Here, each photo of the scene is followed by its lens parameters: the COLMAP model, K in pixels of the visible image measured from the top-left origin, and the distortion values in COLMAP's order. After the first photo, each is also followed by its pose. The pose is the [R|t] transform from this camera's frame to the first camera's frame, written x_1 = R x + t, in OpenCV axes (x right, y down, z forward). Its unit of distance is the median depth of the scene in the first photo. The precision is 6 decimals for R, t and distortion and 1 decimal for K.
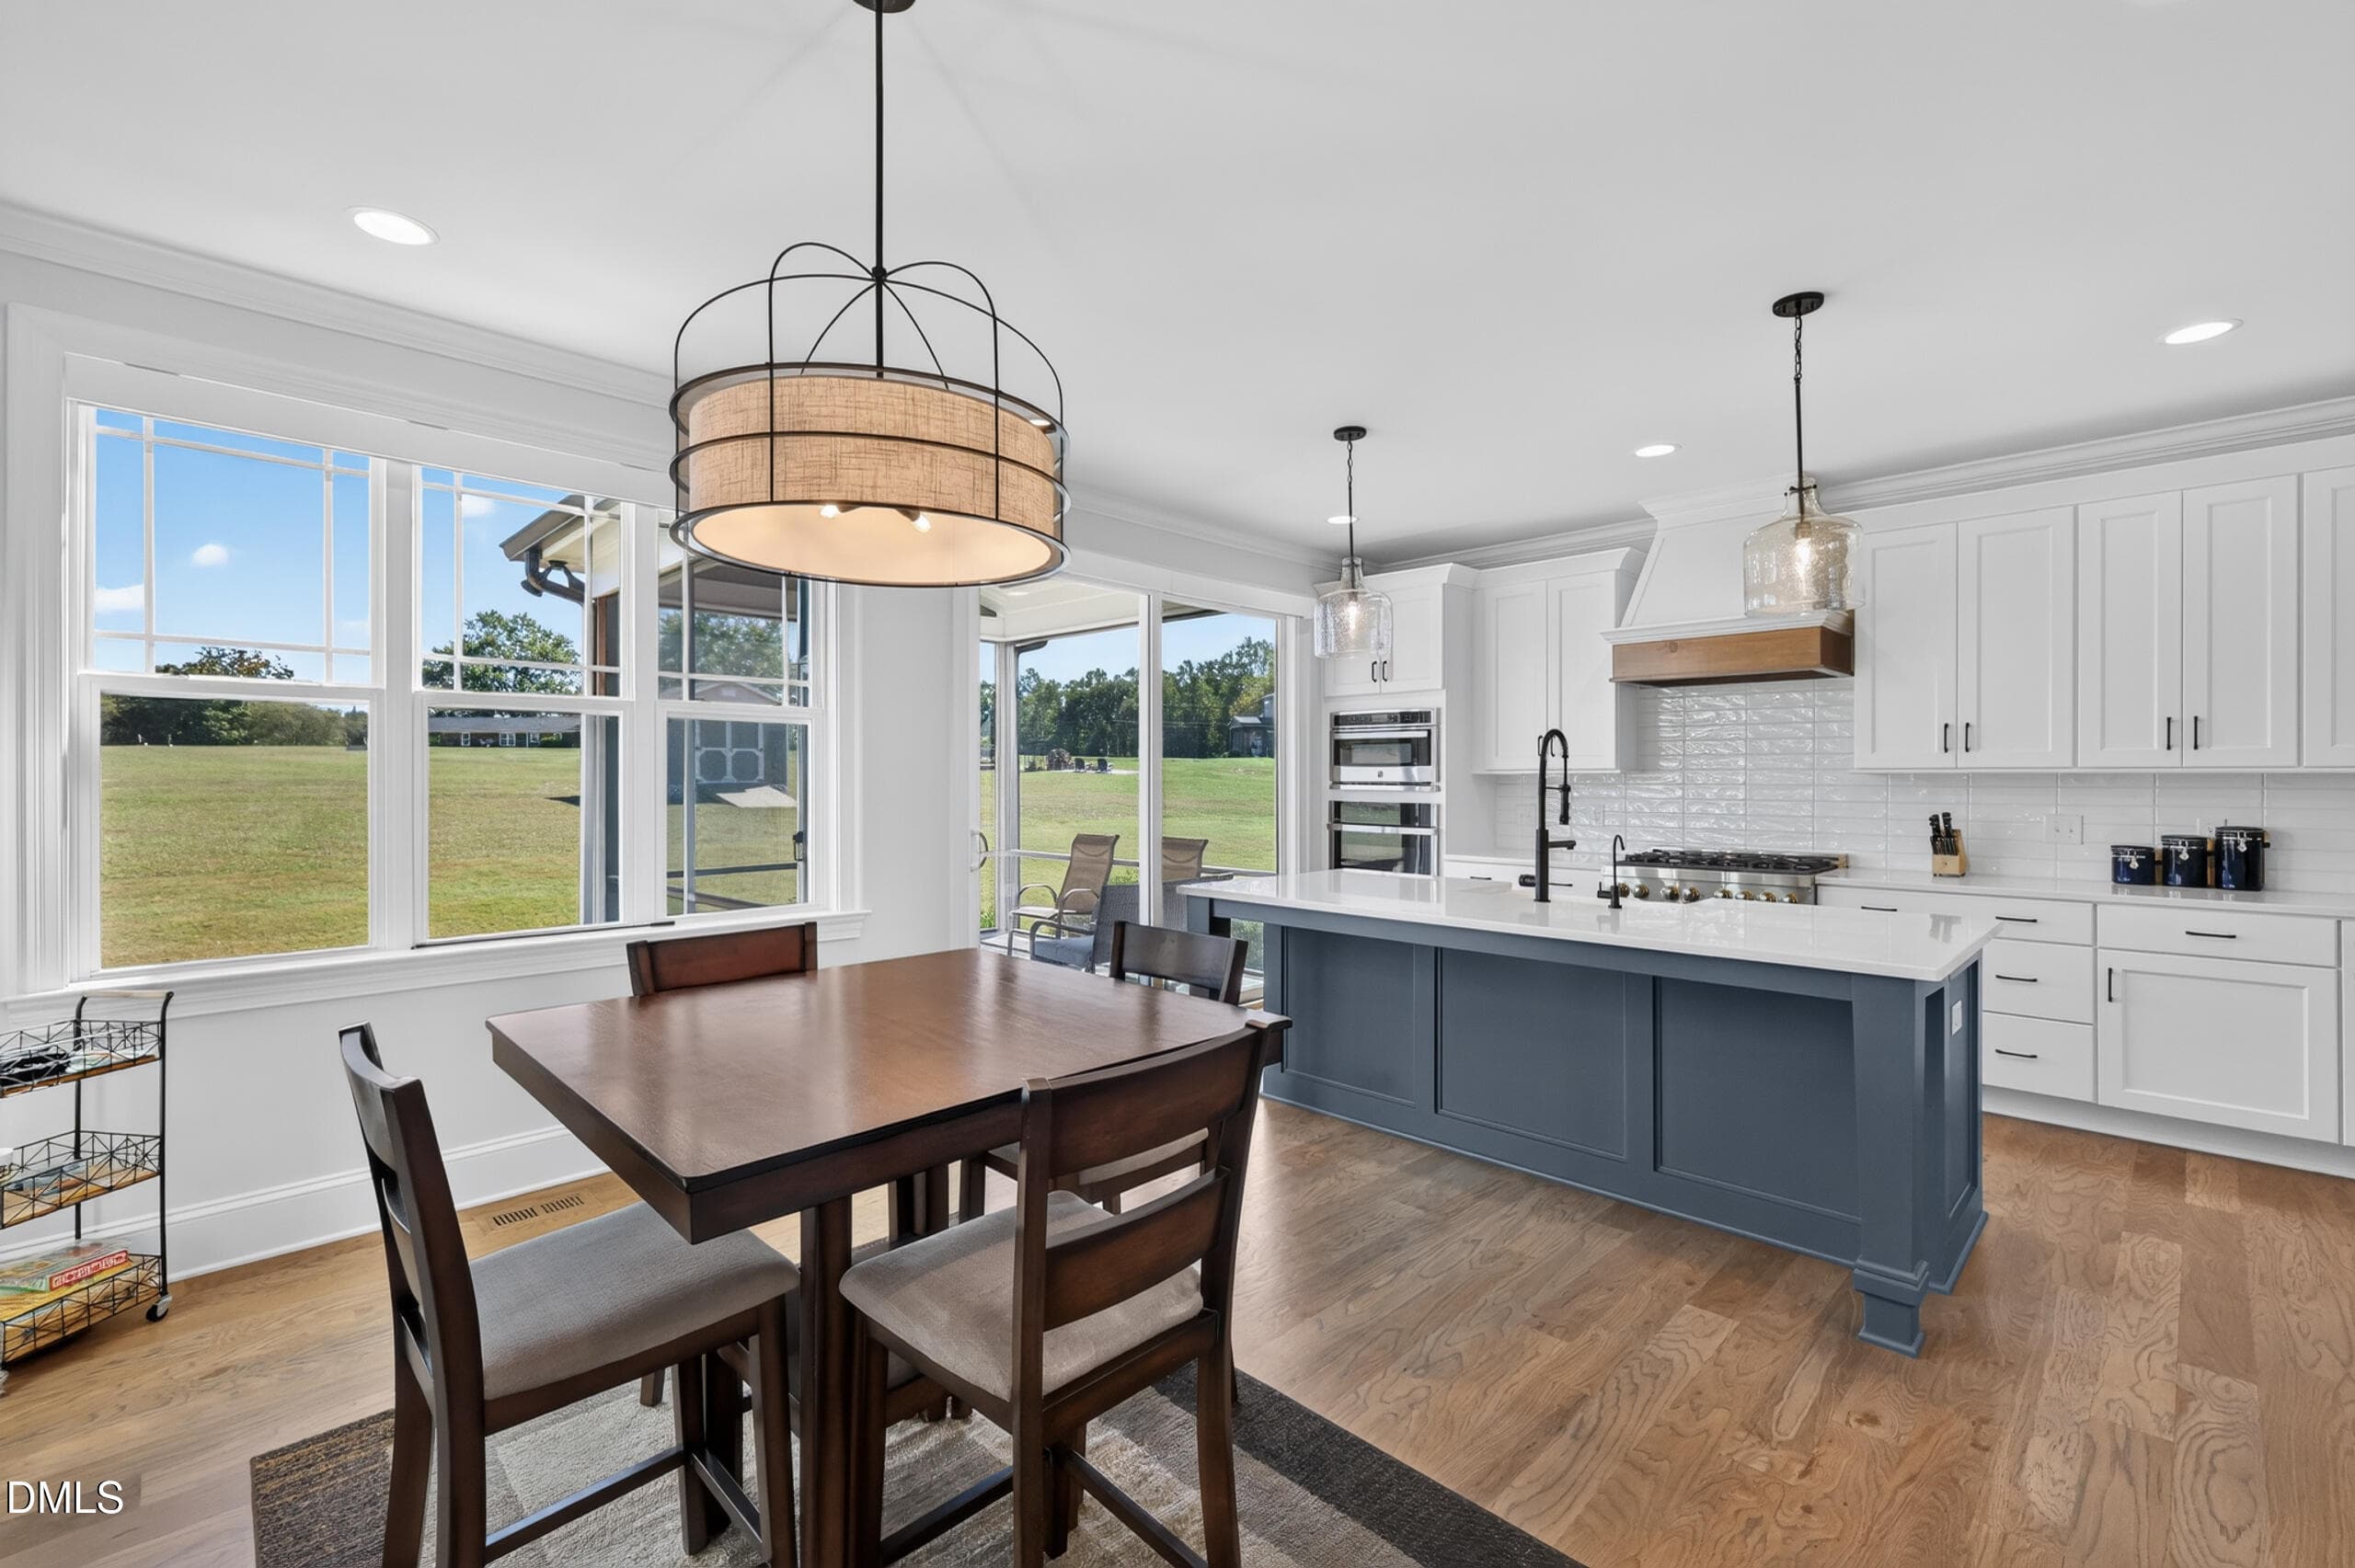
lens RADIAL K [[1030.1, 0, 1179.8], [0, 1030.1, 775.8], [0, 0, 1]] dist [-0.003306, -0.000138]
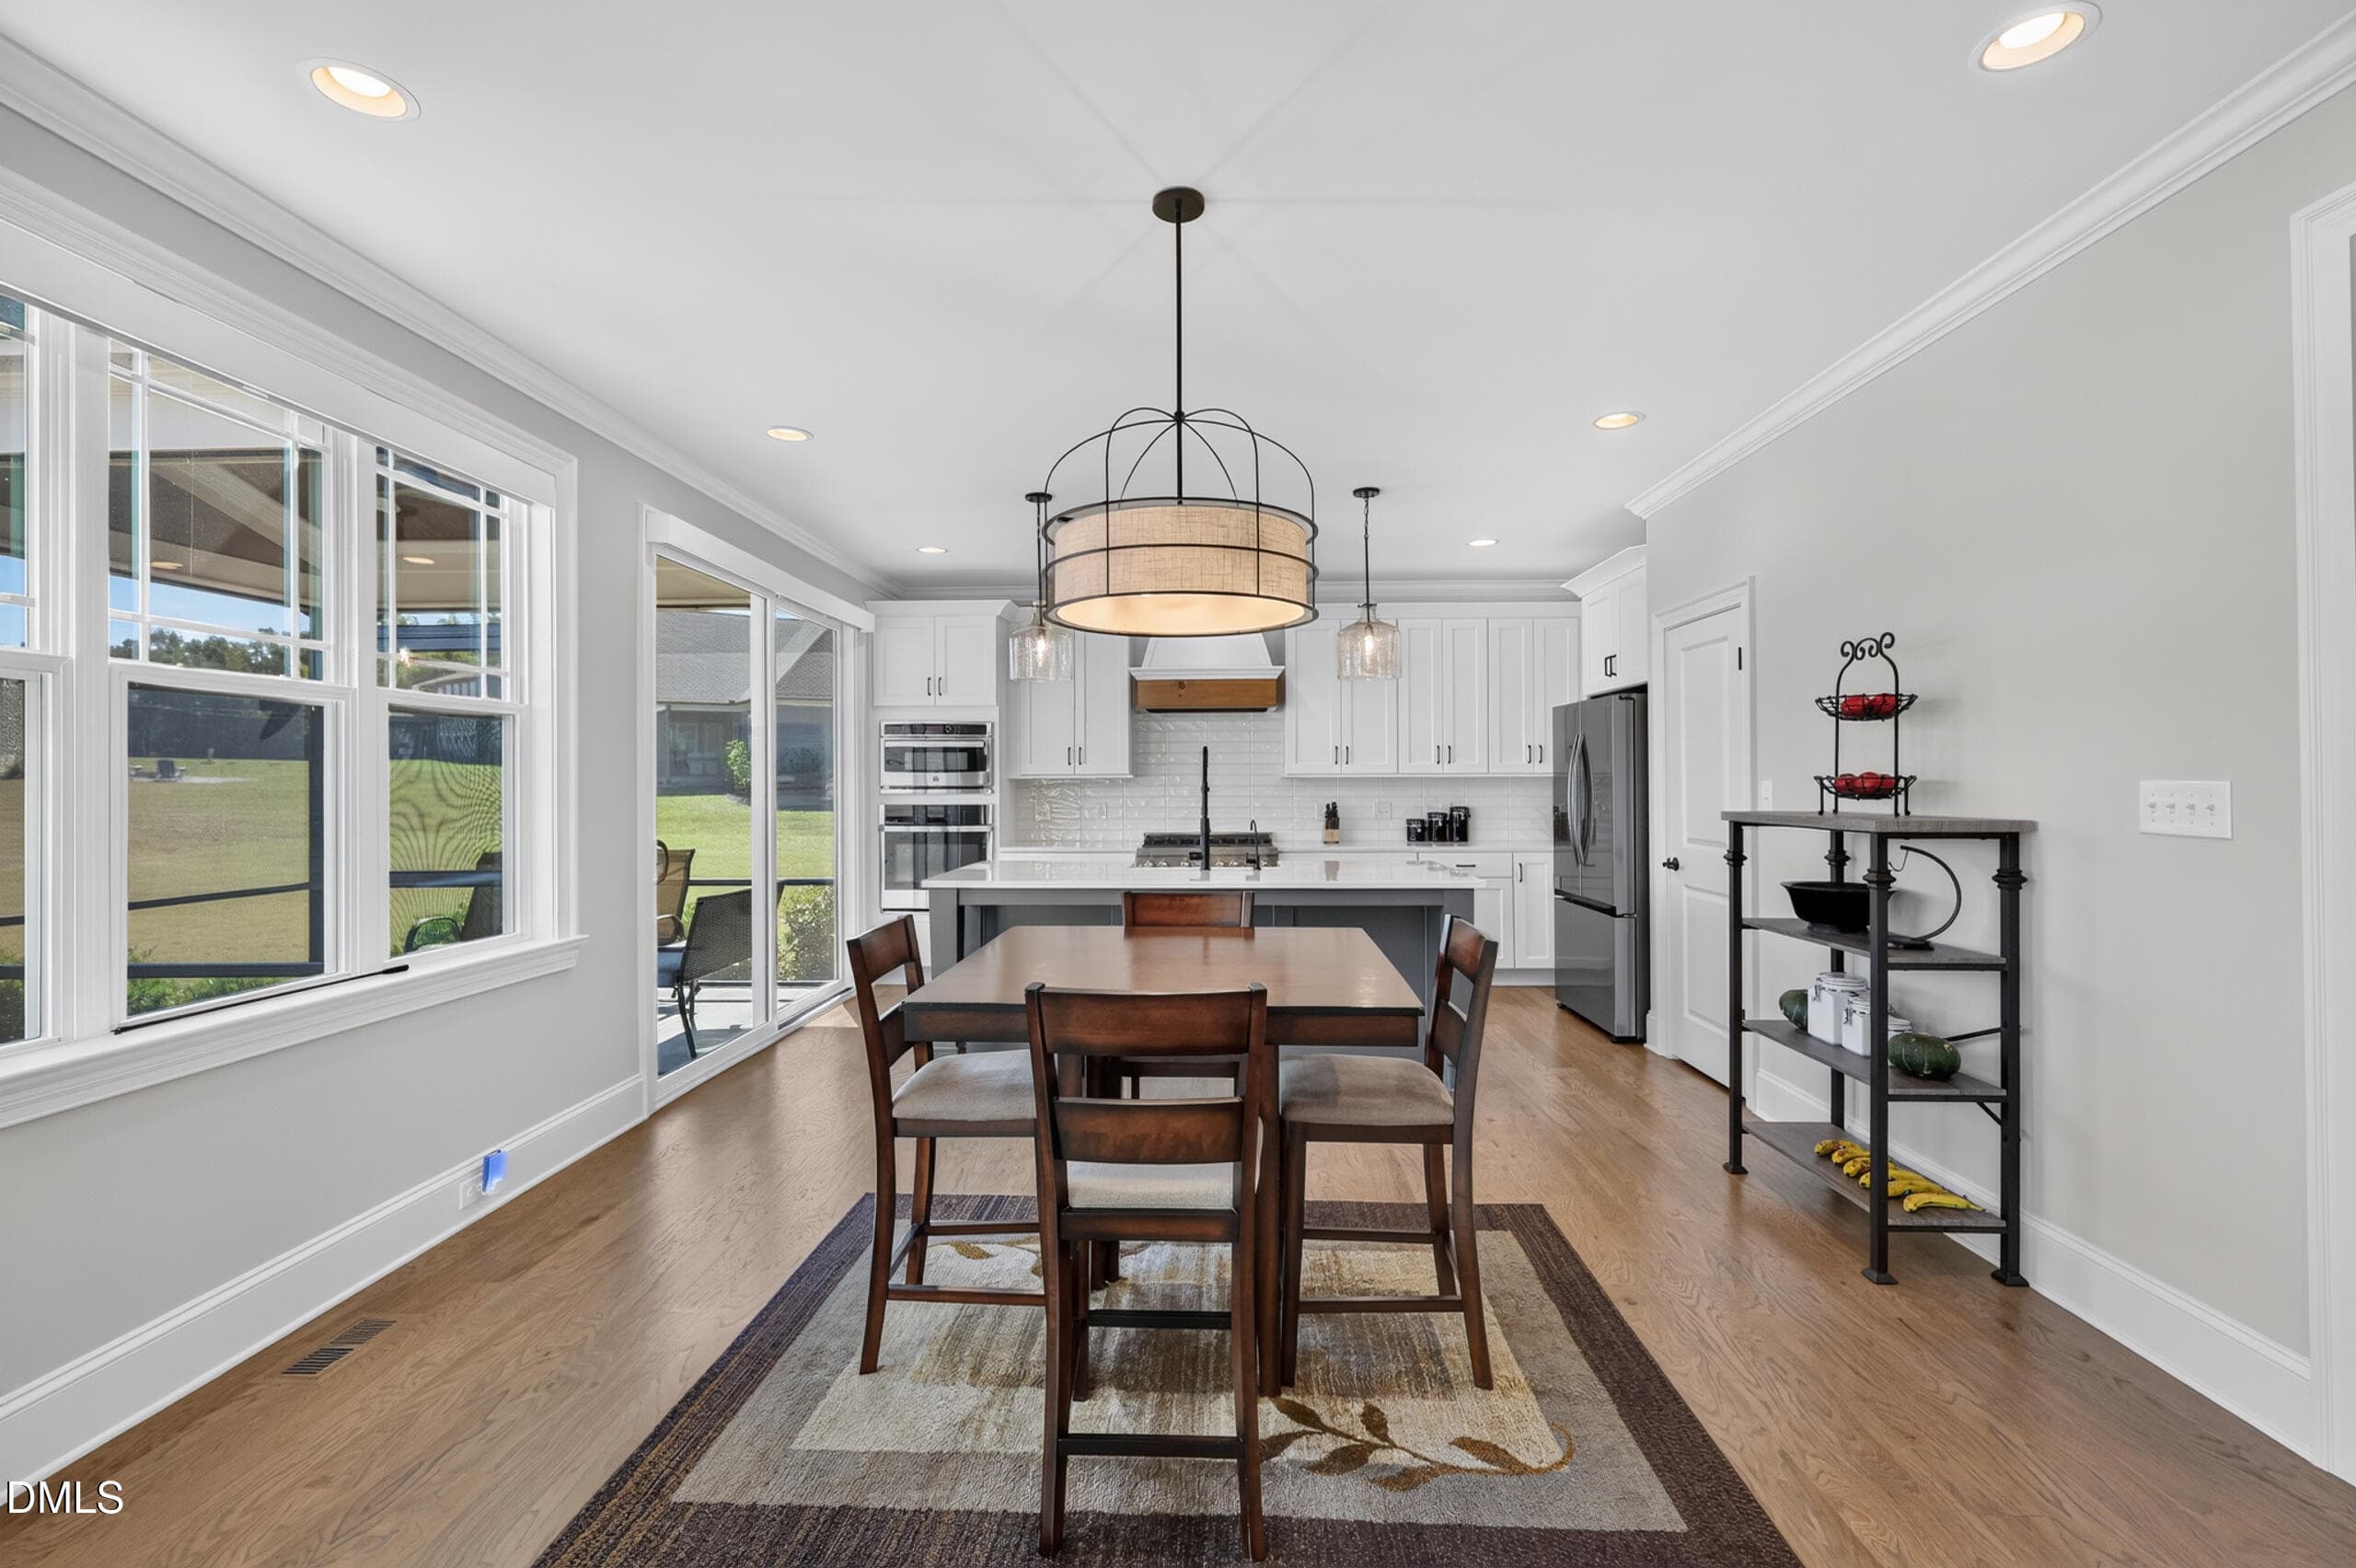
lens RADIAL K [[1030.6, 0, 1190.8], [0, 1030.6, 777.0], [0, 0, 1]] dist [-0.003306, -0.000138]
pose [[0.728085, -0.001812, 0.685485, -0.479369], [0.004904, 0.999985, -0.002566, -0.000075], [-0.685470, 0.005230, 0.728082, -0.000879]]
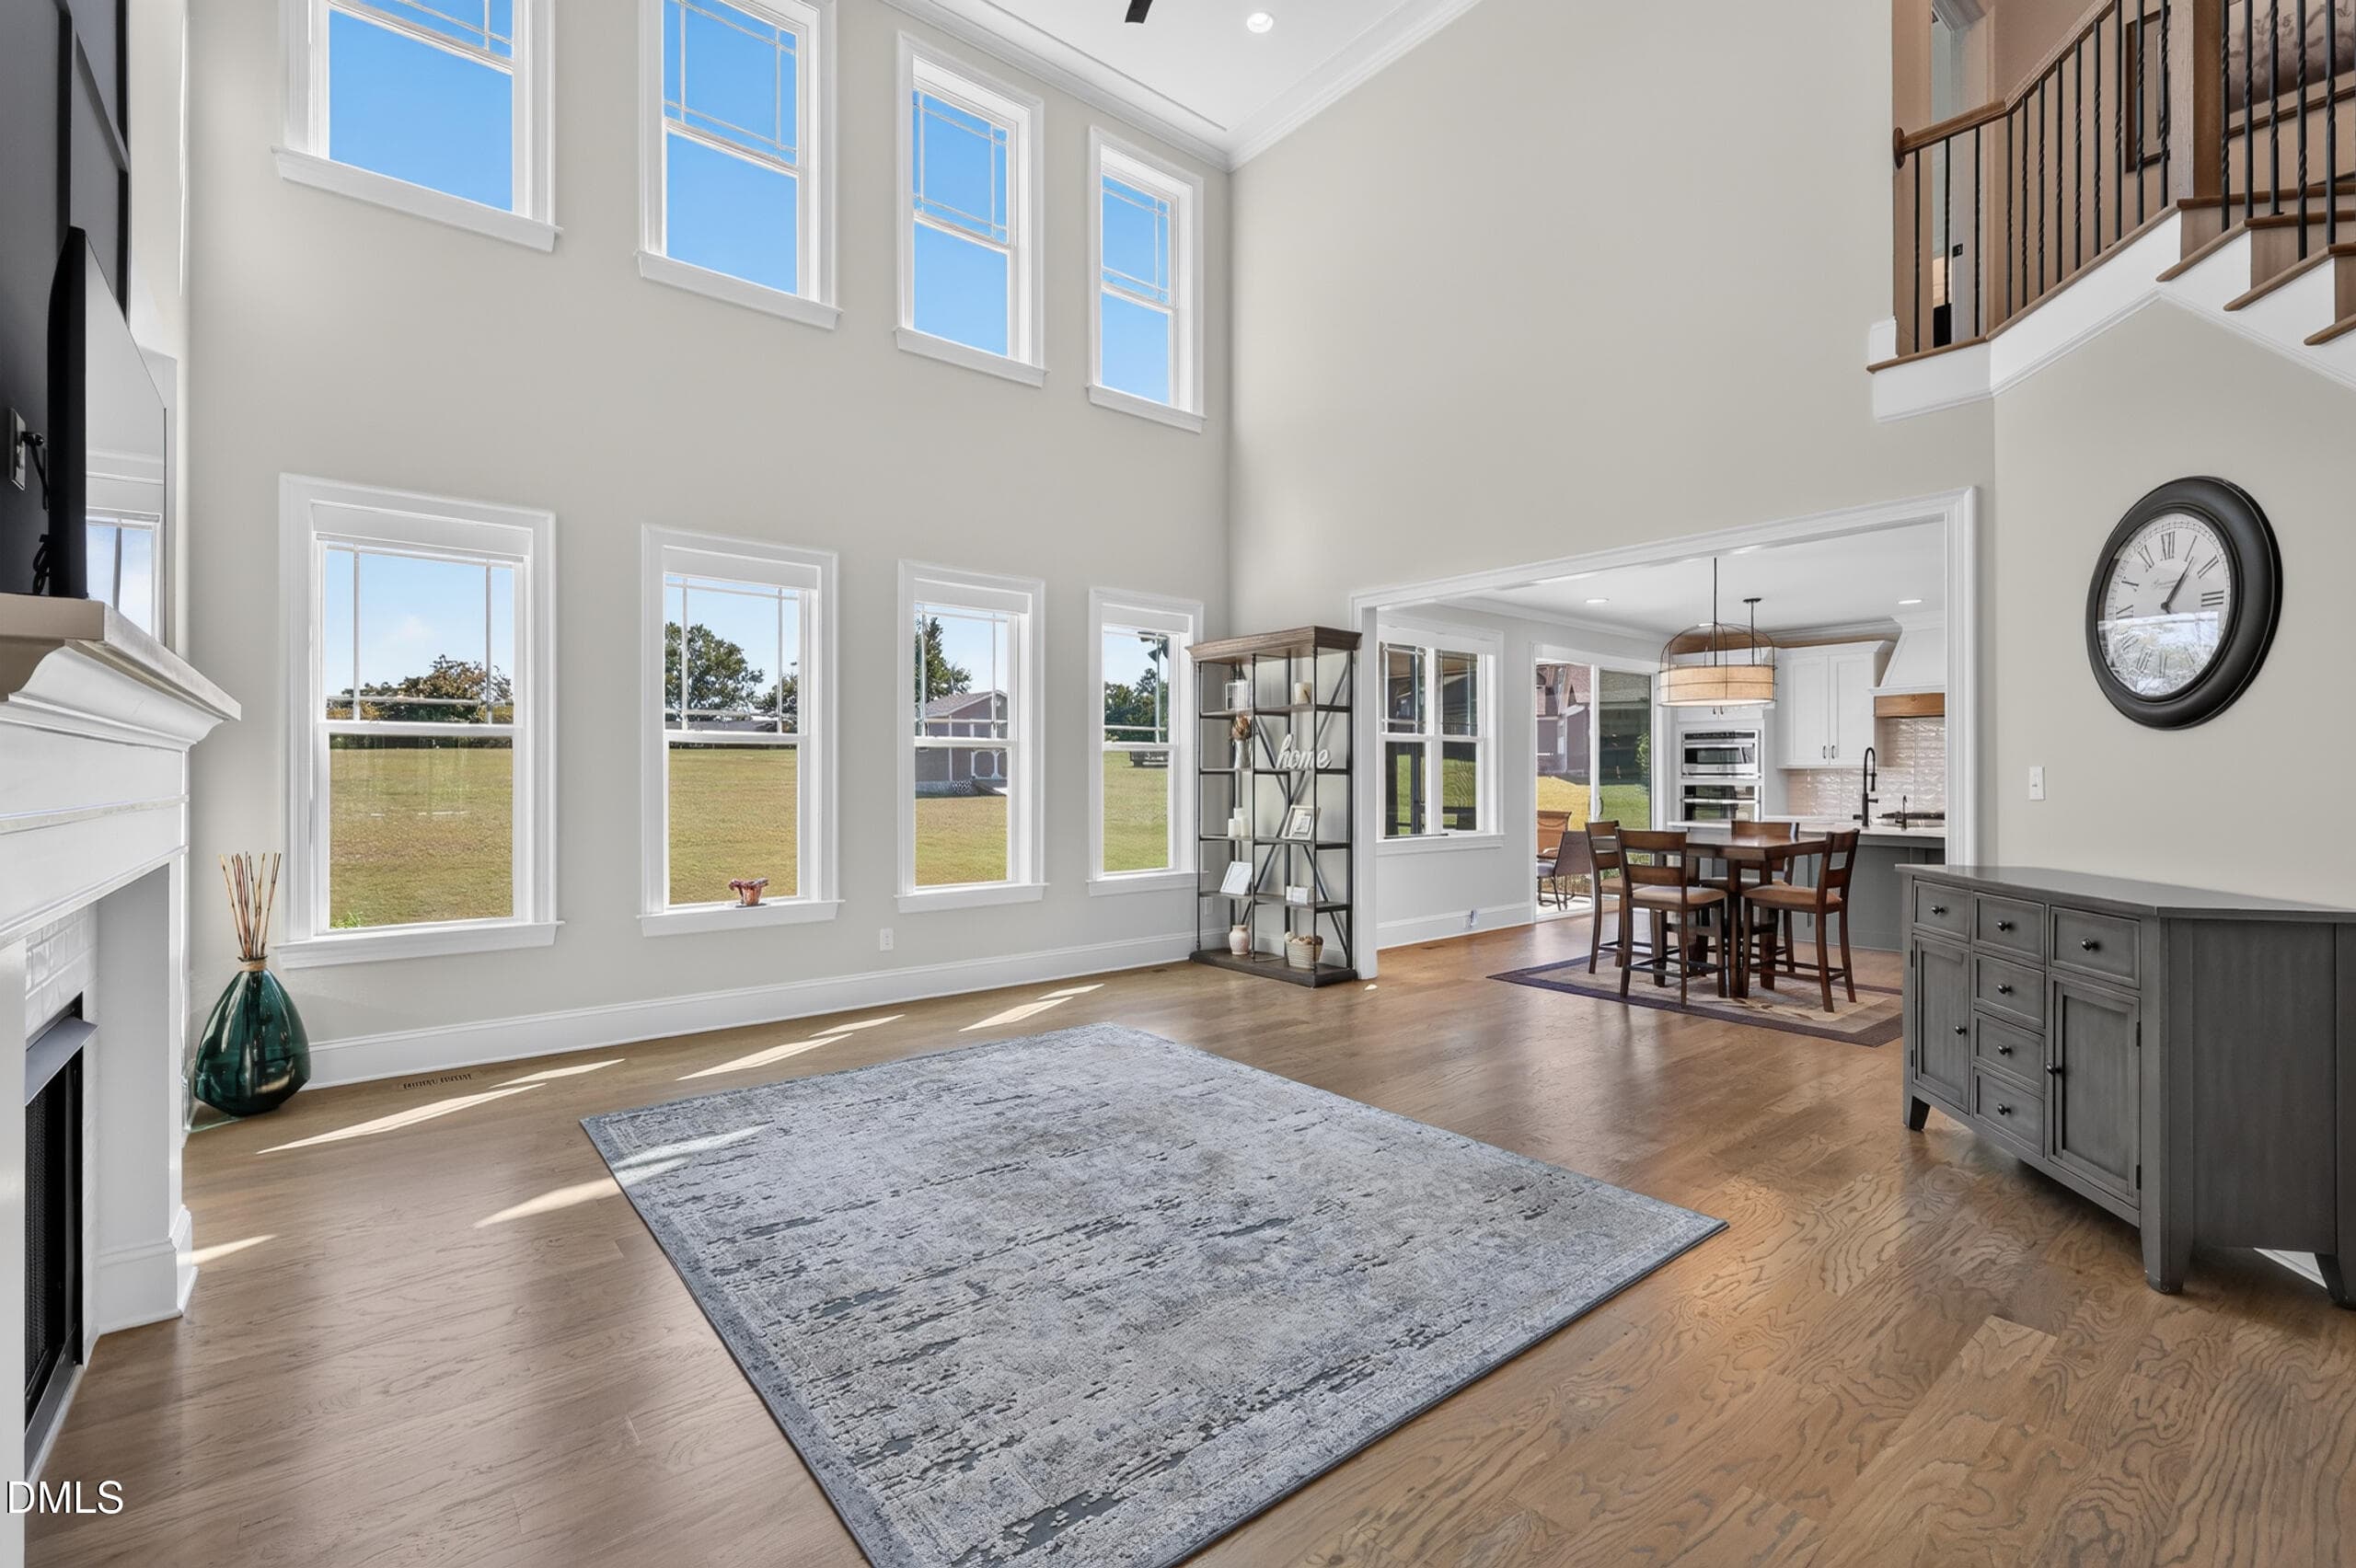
lens RADIAL K [[1030.6, 0, 1171.1], [0, 1030.6, 773.2], [0, 0, 1]] dist [-0.003306, -0.000138]
pose [[0.993957, 0.000724, -0.109772, -0.676176], [-0.000870, 0.999999, -0.001280, 0.010943], [0.109771, 0.001368, 0.993956, -1.033151]]
